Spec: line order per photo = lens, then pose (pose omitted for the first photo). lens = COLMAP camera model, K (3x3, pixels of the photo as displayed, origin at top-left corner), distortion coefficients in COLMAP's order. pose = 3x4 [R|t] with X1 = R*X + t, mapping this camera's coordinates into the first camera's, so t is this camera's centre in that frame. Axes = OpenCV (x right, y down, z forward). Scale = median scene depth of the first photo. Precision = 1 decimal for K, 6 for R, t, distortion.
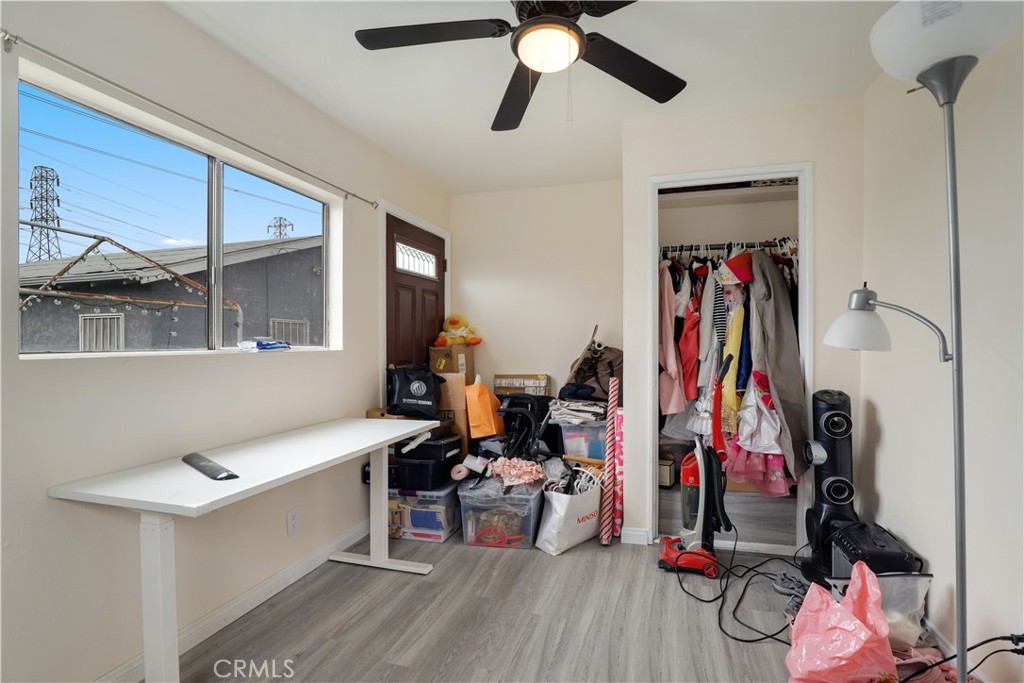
lens RADIAL K [[478.0, 0, 513.6], [0, 478.0, 356.4], [0, 0, 1]] dist [-0.023420, 0.000354]
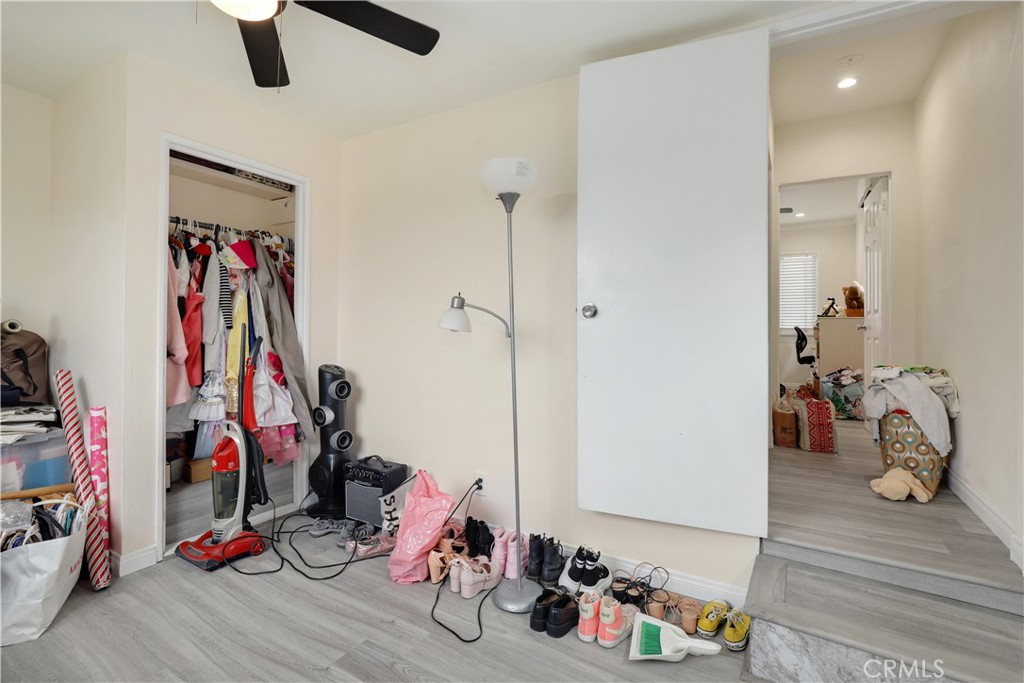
lens RADIAL K [[491.0, 0, 513.9], [0, 491.0, 330.0], [0, 0, 1]] dist [0.000156, 0.000295]
pose [[0.245171, 0.007678, 0.969450, -0.433875], [0.014037, 0.999836, -0.011469, 0.001154], [-0.969378, 0.016420, 0.245023, 0.173166]]
